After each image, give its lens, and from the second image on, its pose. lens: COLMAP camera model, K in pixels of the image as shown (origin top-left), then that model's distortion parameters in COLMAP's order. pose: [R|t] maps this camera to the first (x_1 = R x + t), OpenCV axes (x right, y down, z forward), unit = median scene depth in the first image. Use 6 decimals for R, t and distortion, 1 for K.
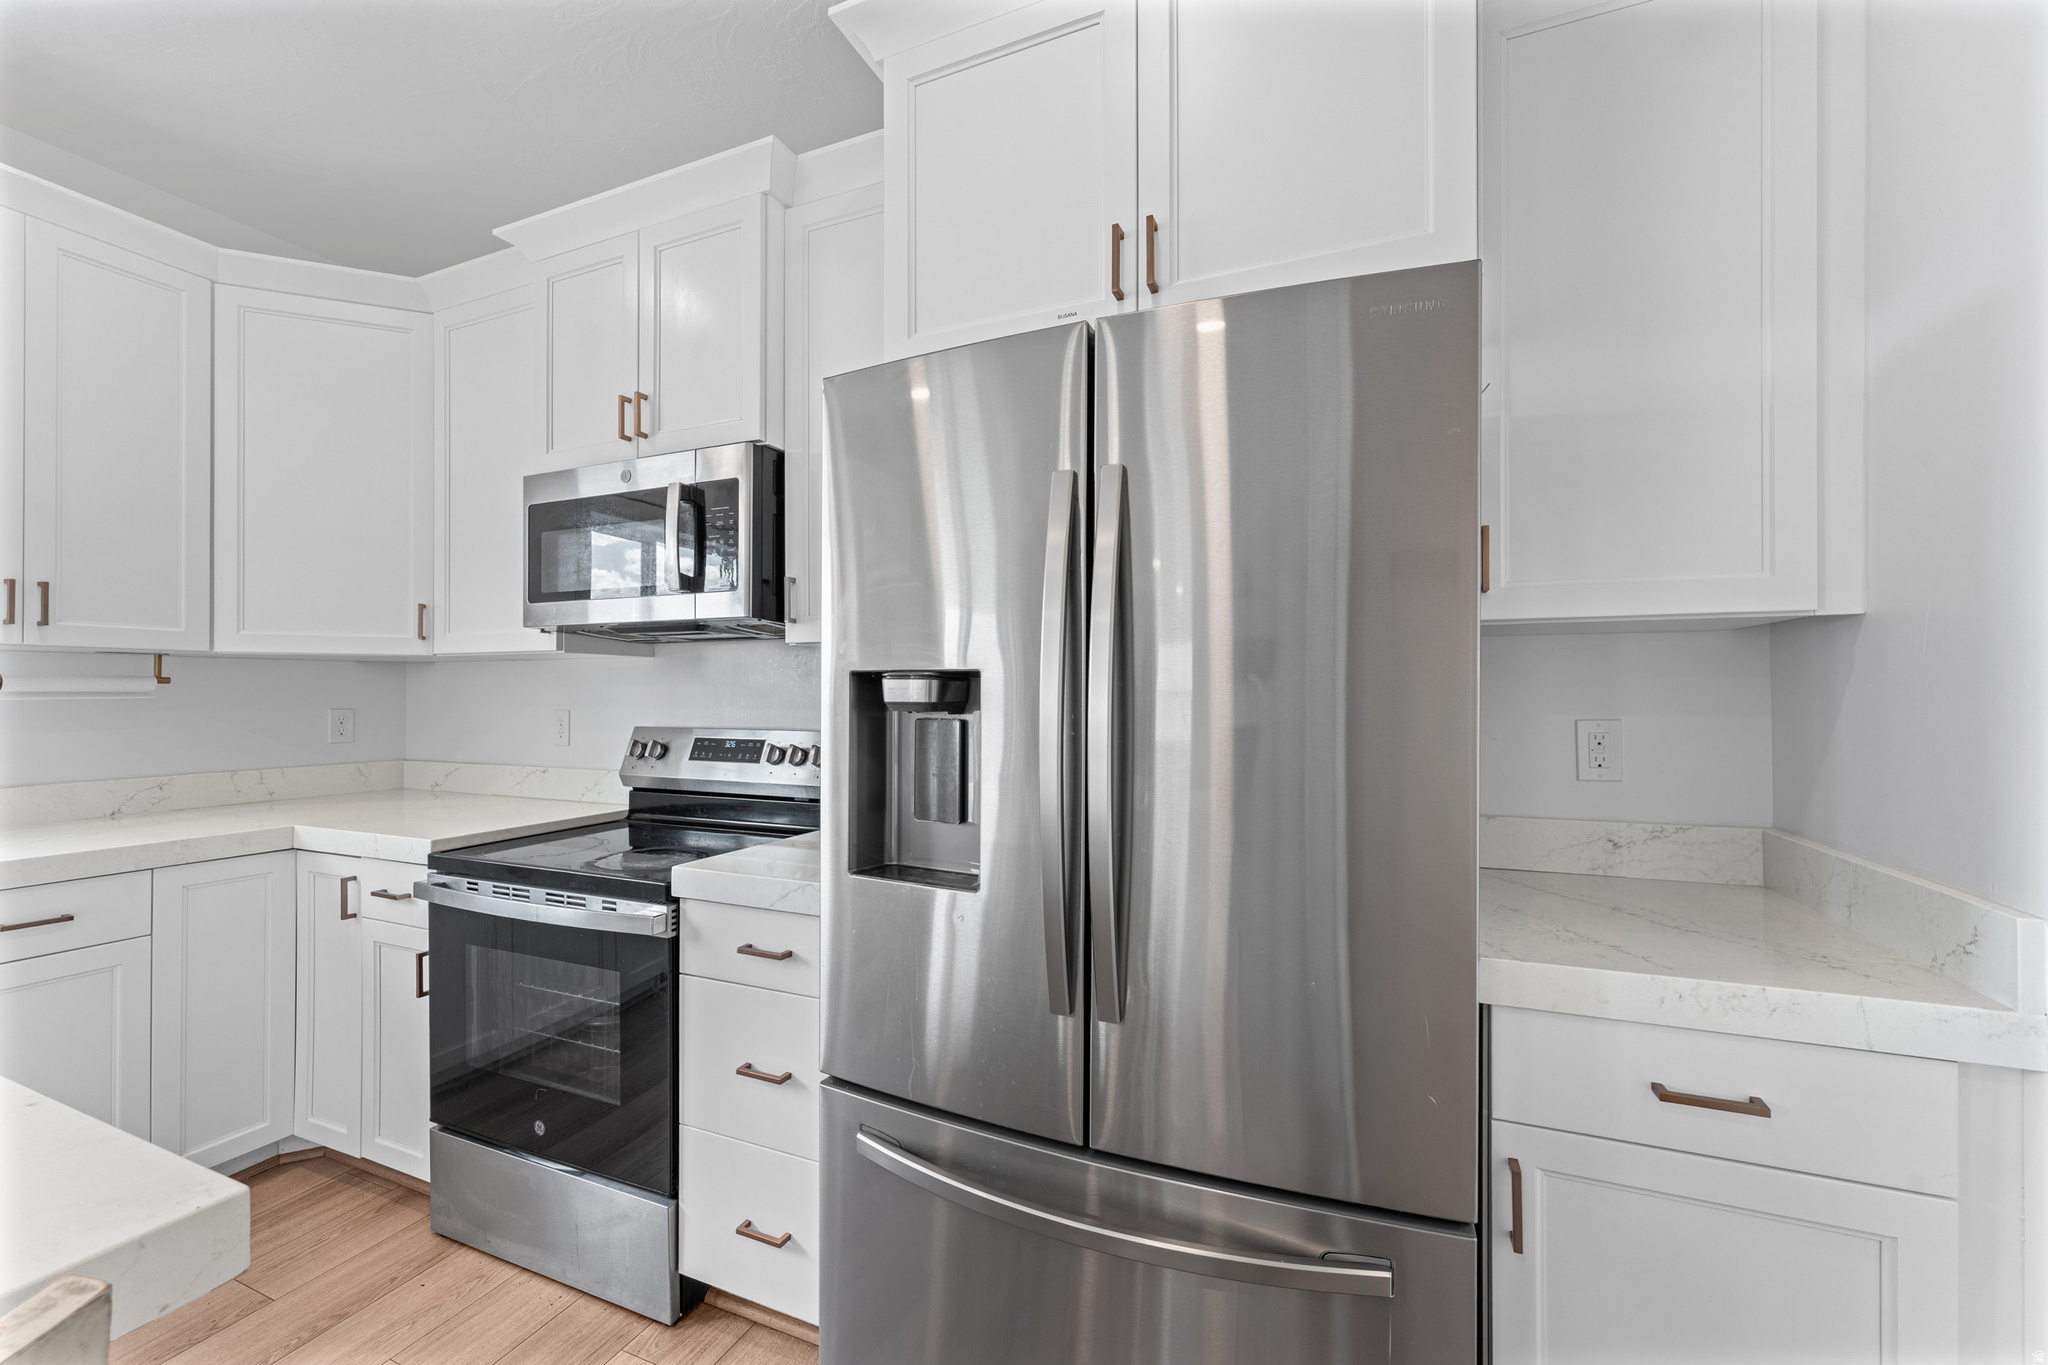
lens RADIAL K [[820.0, 0, 1022.6], [0, 820.0, 690.7], [0, 0, 1]] dist [-0.001398, -0.000132]
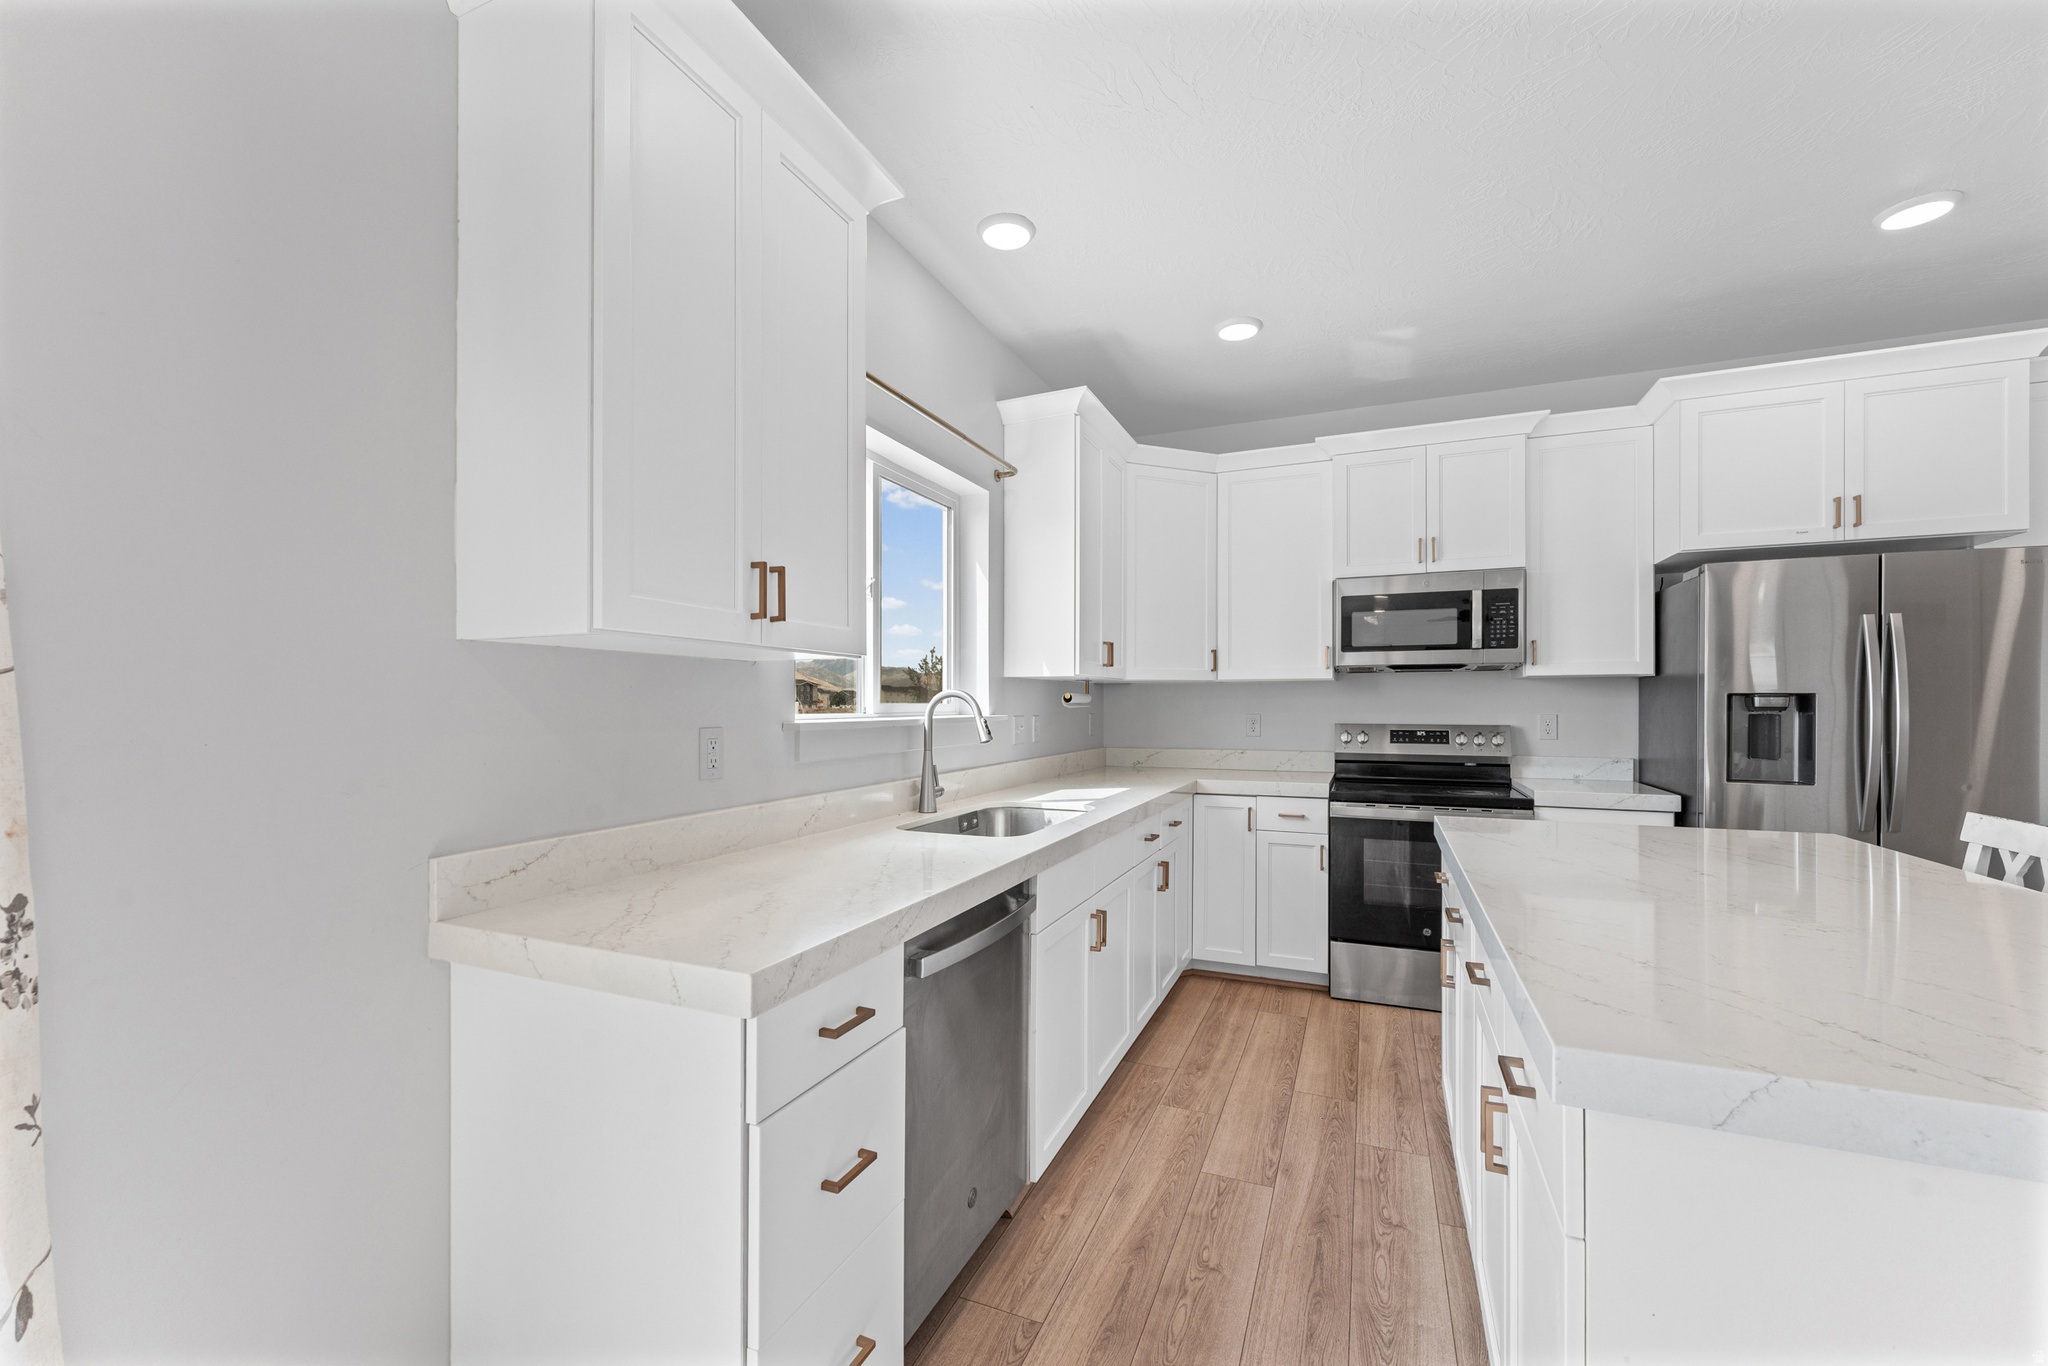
lens RADIAL K [[828.5, 0, 1023.1], [0, 828.5, 700.8], [0, 0, 1]] dist [0.002087, 0.000100]
pose [[0.999922, -0.001716, 0.012363, -1.415500], [0.001711, 0.999998, 0.000444, -0.004893], [-0.012364, -0.000423, 0.999923, -0.831571]]
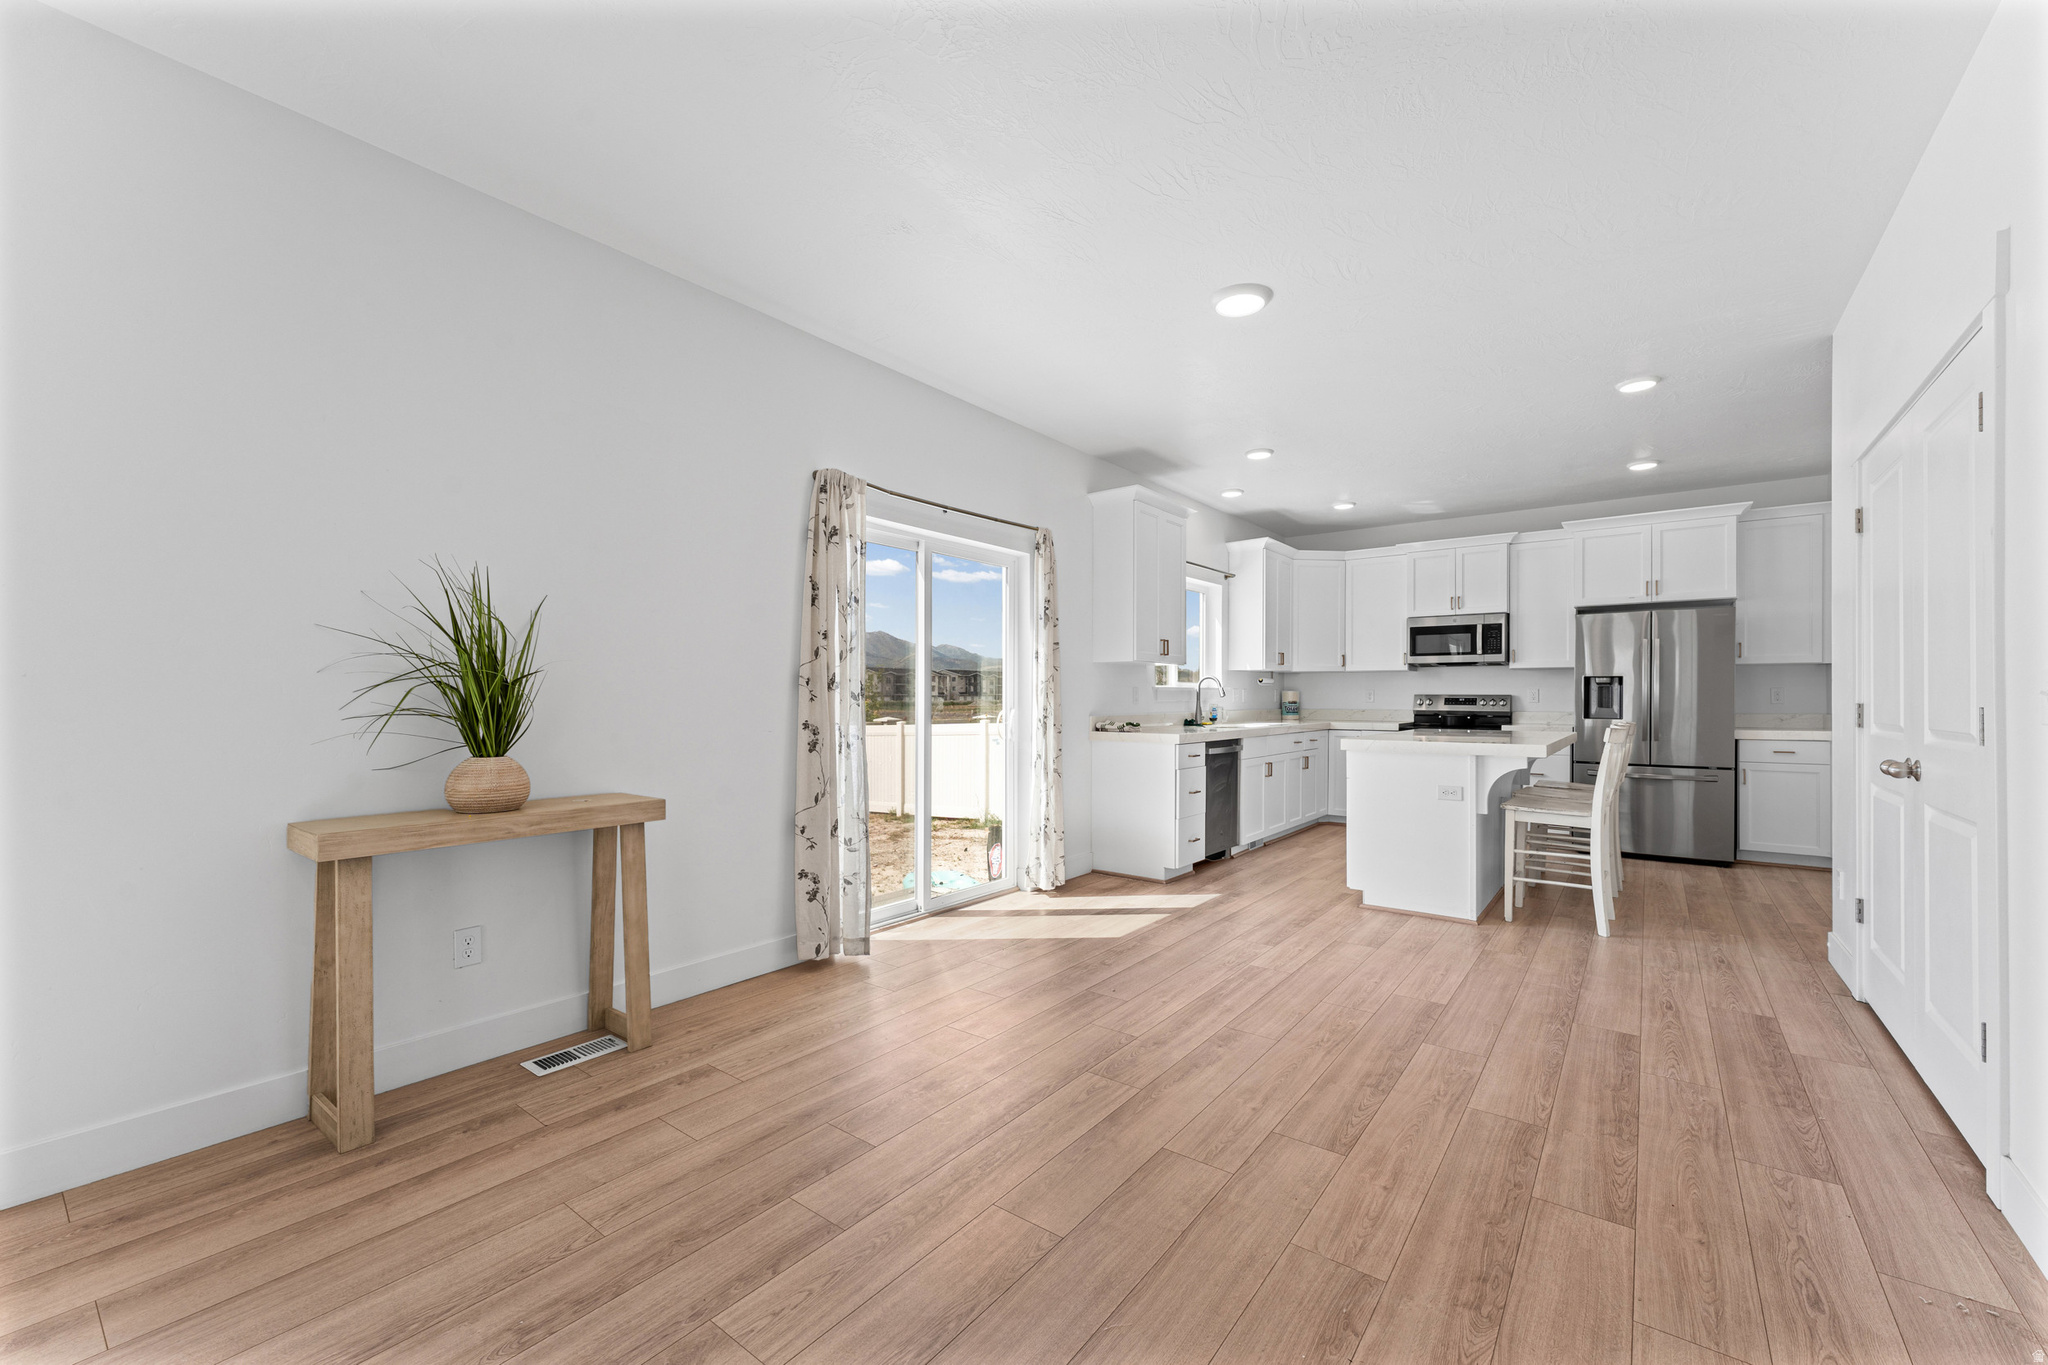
lens RADIAL K [[829.3, 0, 1017.9], [0, 829.3, 692.7], [0, 0, 1]] dist [-0.000343, 0.000053]
pose [[0.970117, 0.000362, -0.242636, -1.448623], [-0.000242, 1.000000, 0.000524, 0.044874], [0.242636, -0.000449, 0.970117, -2.914451]]
